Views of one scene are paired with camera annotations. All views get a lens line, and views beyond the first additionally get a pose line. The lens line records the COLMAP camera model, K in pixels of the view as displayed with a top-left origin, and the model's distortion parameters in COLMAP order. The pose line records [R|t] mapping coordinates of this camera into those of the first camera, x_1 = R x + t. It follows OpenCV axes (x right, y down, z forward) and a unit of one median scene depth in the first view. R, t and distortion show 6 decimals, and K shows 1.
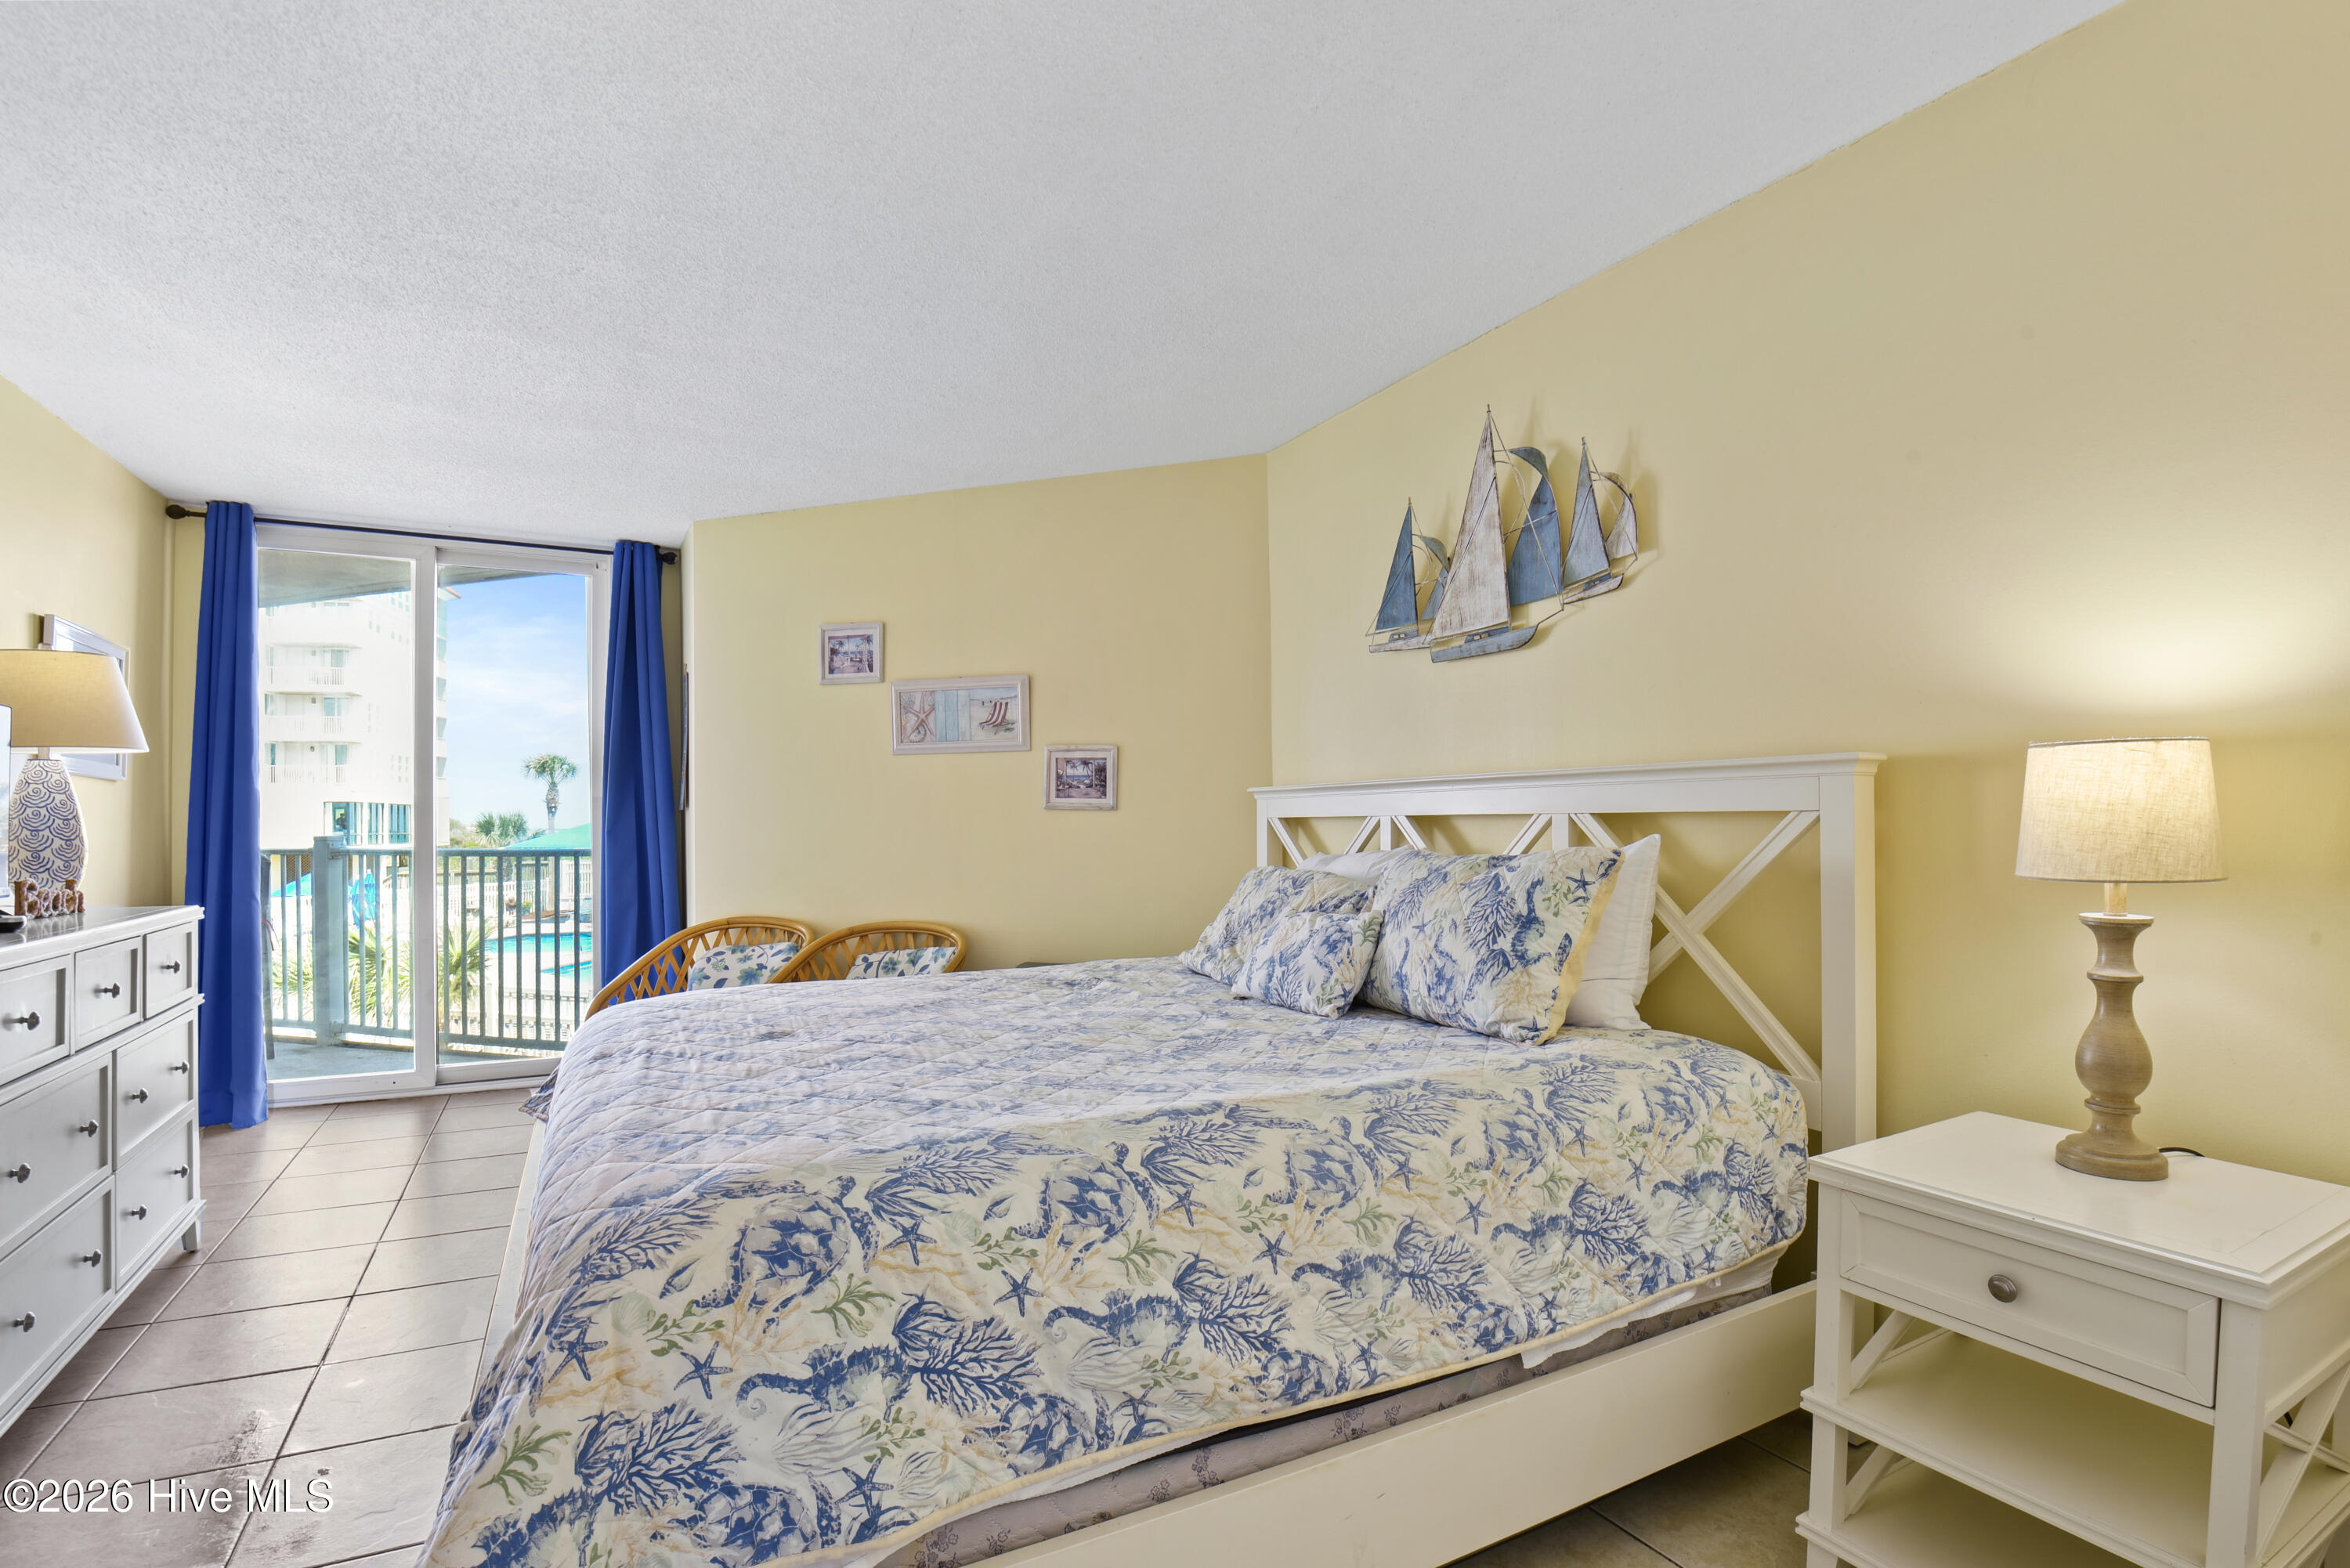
lens RADIAL K [[1093.3, 0, 1172.2], [0, 1093.3, 826.9], [0, 0, 1]] dist [-0.025750, -0.000329]
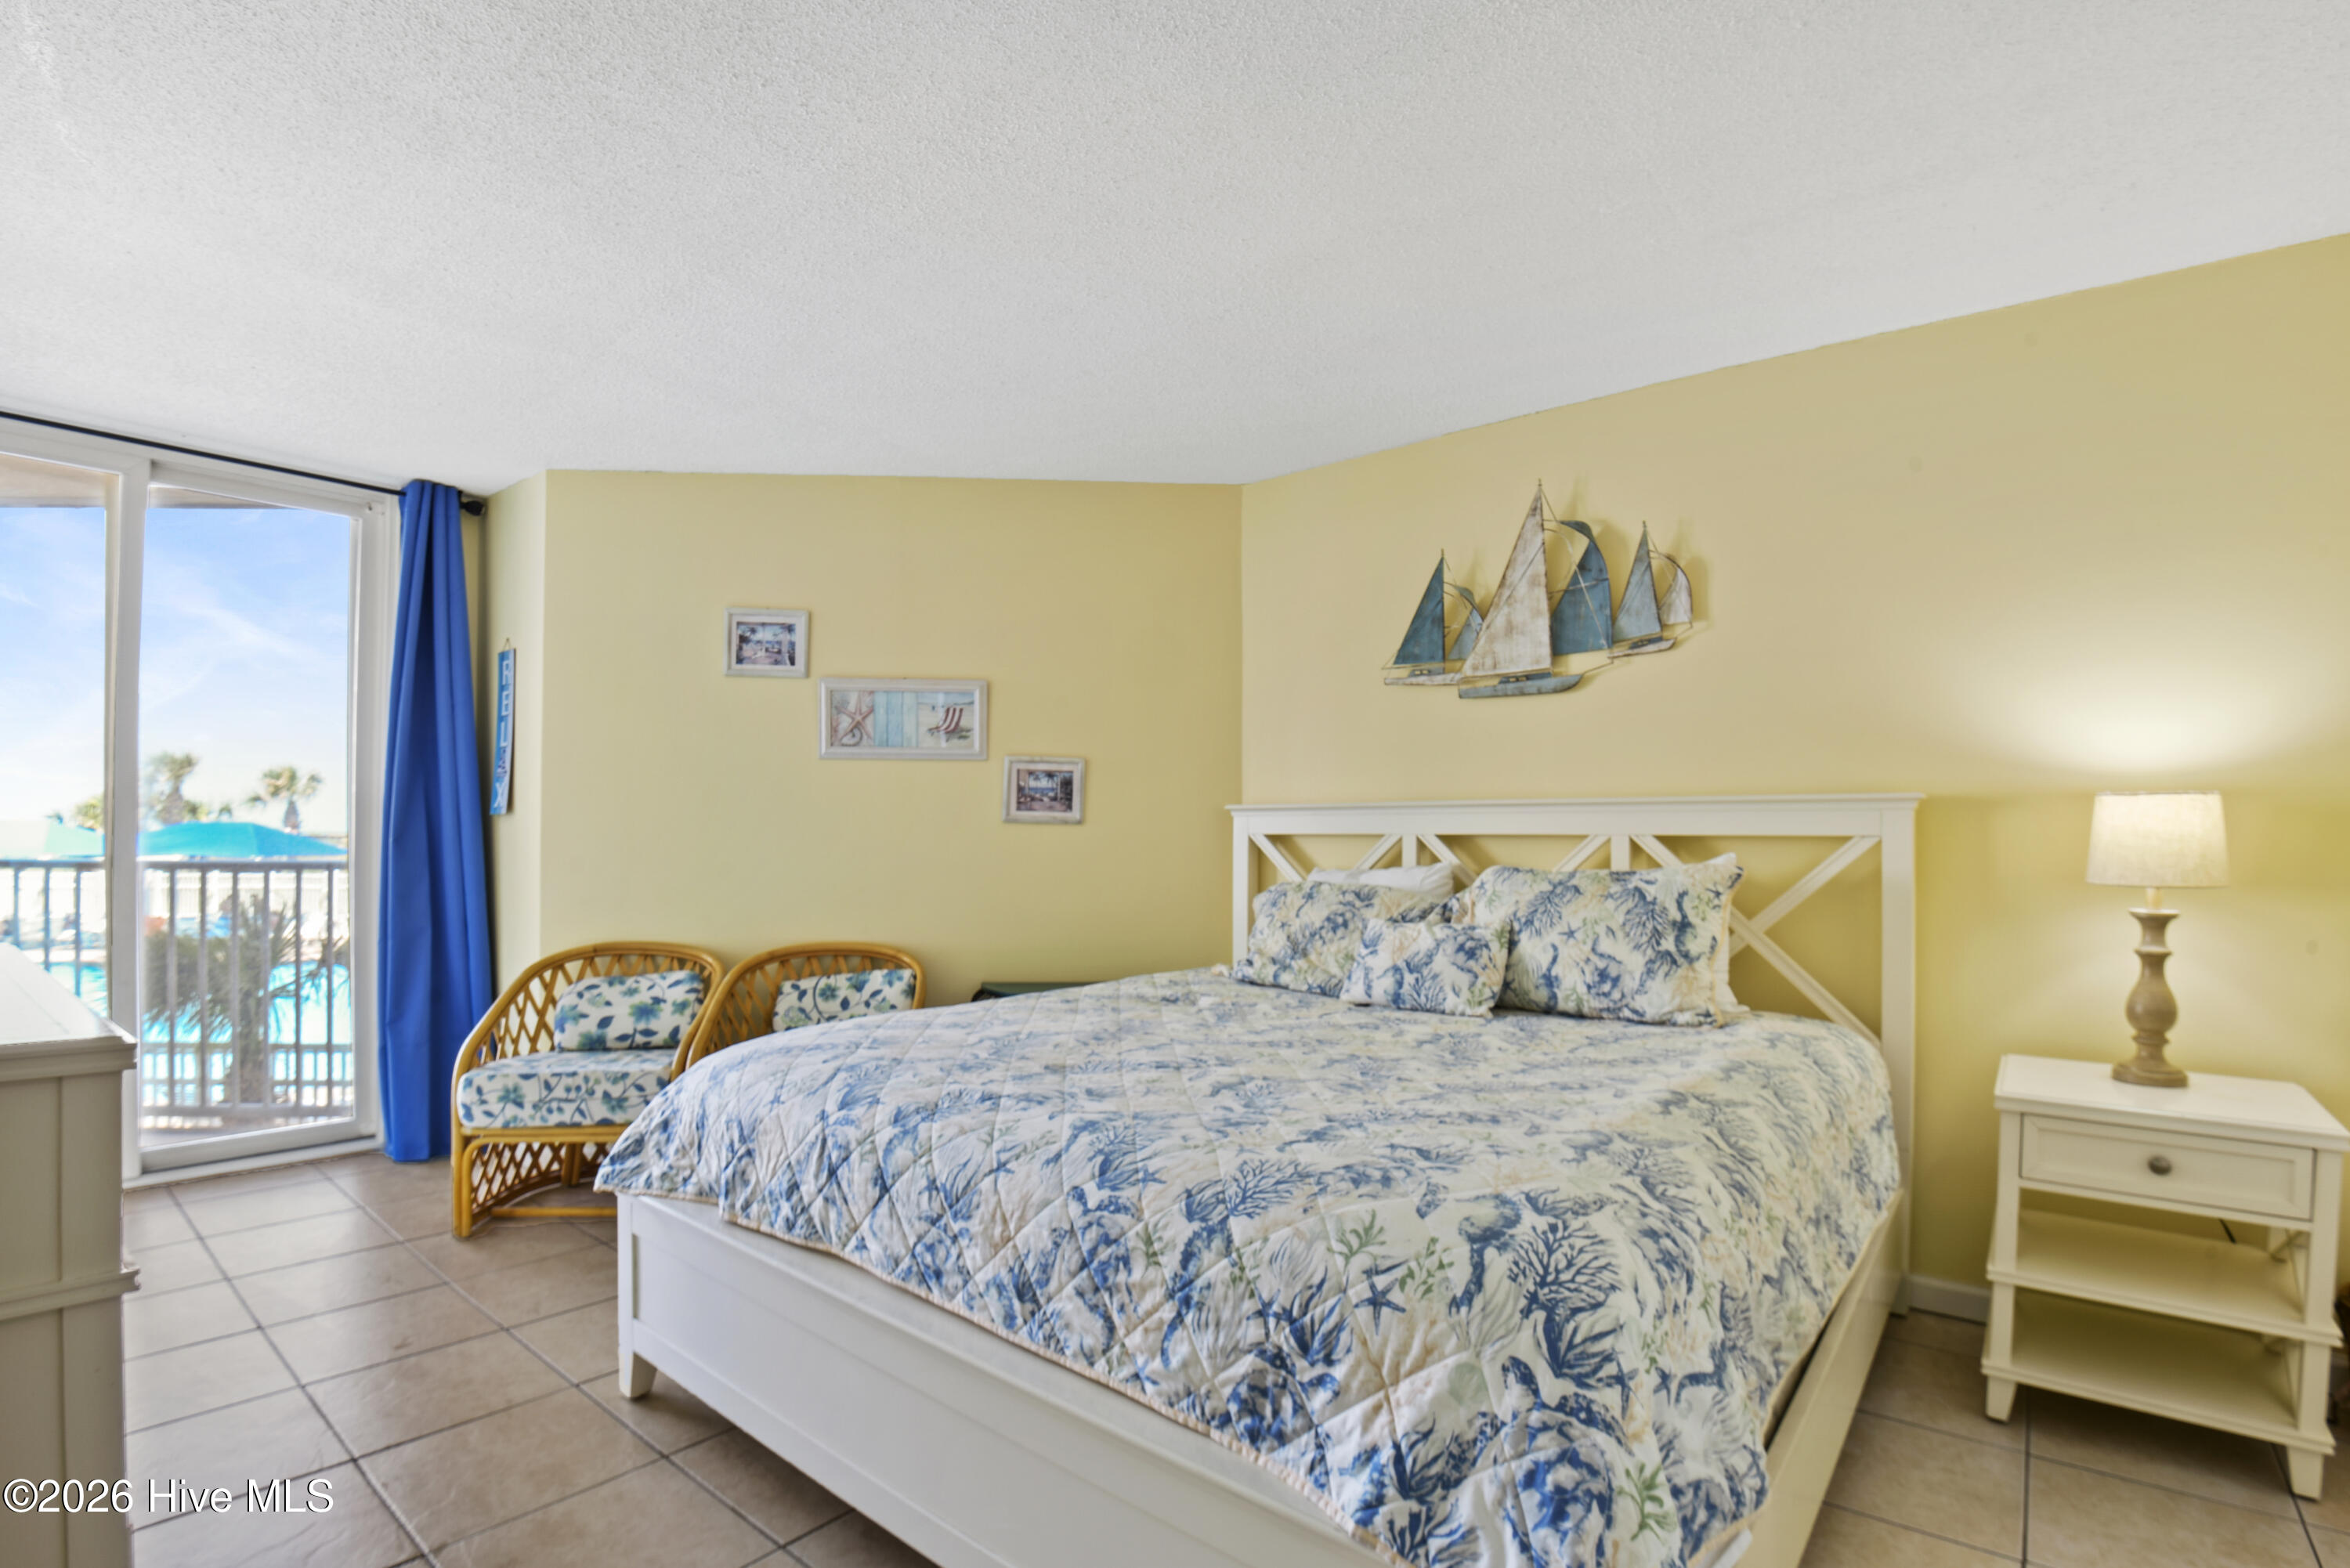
lens RADIAL K [[1079.2, 0, 1158.8], [0, 1079.2, 837.8], [0, 0, 1]] dist [-0.037601, -0.001851]
pose [[0.923550, 0.011513, 0.383305, -0.508767], [-0.010185, 0.999933, -0.005494, 0.001848], [-0.383342, 0.001170, 0.923606, 0.108199]]
